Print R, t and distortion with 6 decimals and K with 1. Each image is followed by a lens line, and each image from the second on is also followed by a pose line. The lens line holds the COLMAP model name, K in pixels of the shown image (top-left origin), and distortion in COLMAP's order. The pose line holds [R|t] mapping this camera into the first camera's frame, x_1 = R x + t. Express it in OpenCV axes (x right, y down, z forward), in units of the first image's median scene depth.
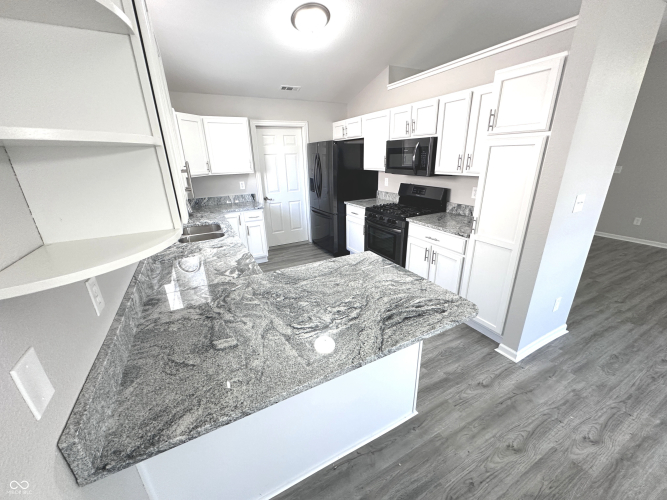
lens RADIAL K [[265.6, 0, 333.5], [0, 265.6, 250.0], [0, 0, 1]] dist [-0.001319, 0.000293]
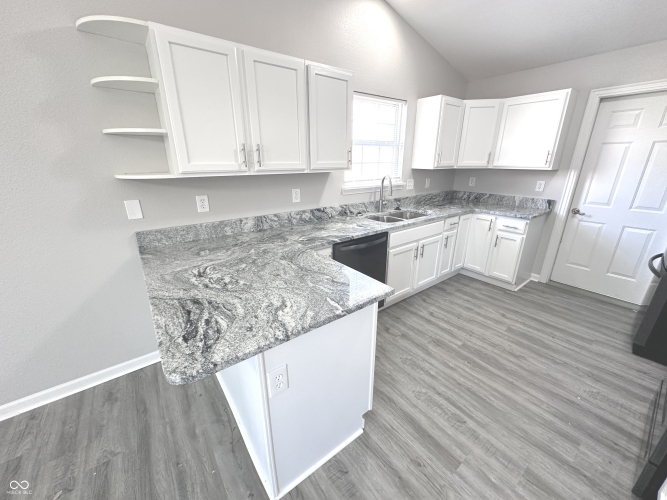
lens RADIAL K [[265.6, 0, 333.5], [0, 265.6, 250.0], [0, 0, 1]] dist [-0.001319, 0.000293]
pose [[0.167574, 0.343455, -0.924098, 0.843425], [-0.333063, 0.901963, 0.274831, -0.262021], [0.927894, 0.261729, 0.265538, 0.871976]]
